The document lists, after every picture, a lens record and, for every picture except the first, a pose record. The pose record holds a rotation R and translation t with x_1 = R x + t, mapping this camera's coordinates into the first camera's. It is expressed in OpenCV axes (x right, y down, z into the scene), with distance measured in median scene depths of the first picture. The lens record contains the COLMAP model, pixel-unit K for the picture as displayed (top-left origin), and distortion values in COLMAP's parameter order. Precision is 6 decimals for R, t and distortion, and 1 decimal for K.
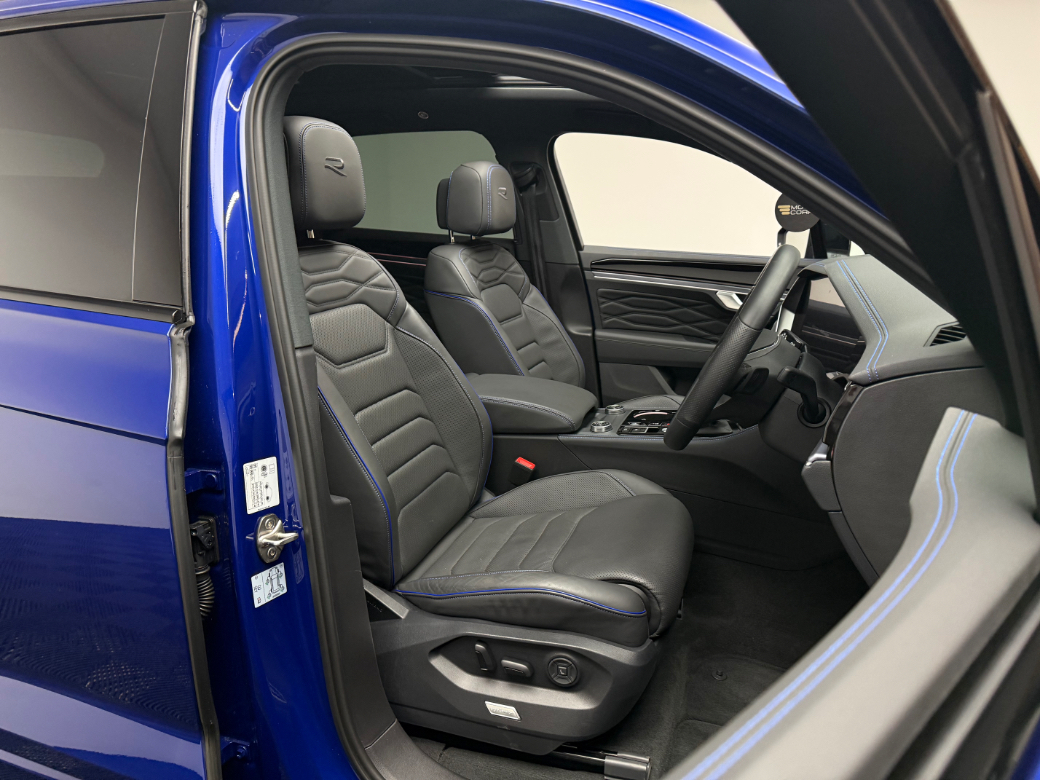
lens RADIAL K [[728.9, 0, 523.8], [0, 728.9, 390.6], [0, 0, 1]] dist [0.002045, -0.002142]
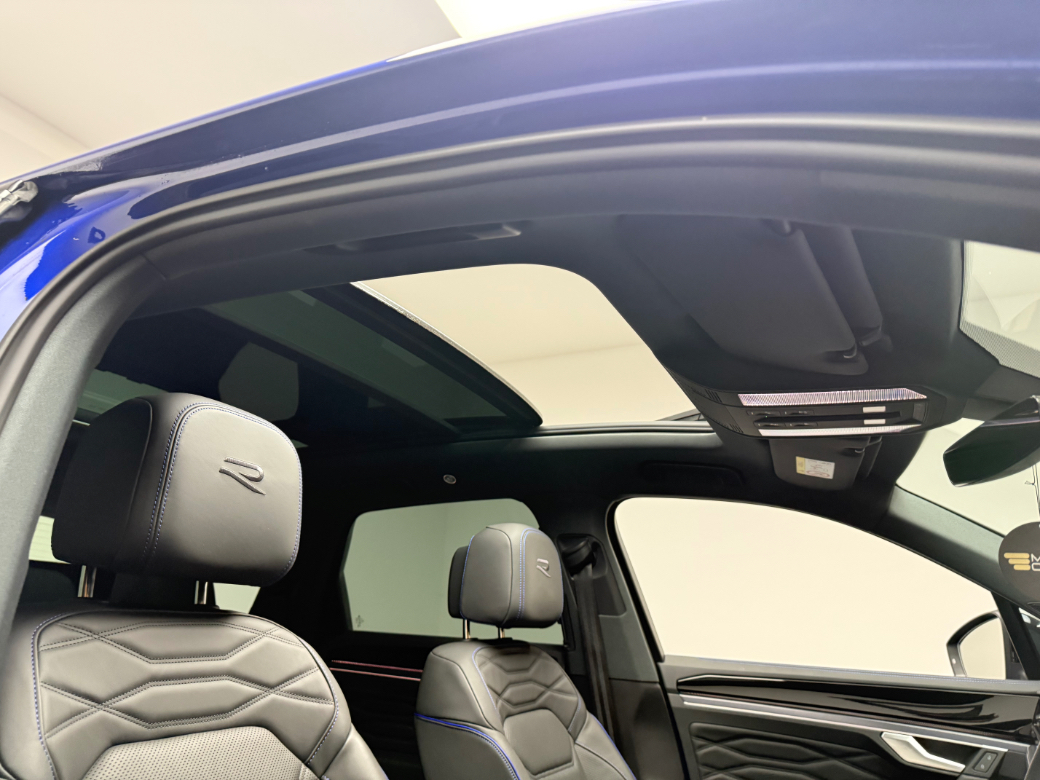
lens RADIAL K [[728.9, 0, 515.0], [0, 728.9, 391.6], [0, 0, 1]] dist [0.002045, -0.002142]
pose [[0.994931, -0.018408, -0.098864, 0.015580], [-0.038534, 0.838280, -0.543876, -0.029078], [0.092887, 0.544929, 0.833321, 0.301890]]
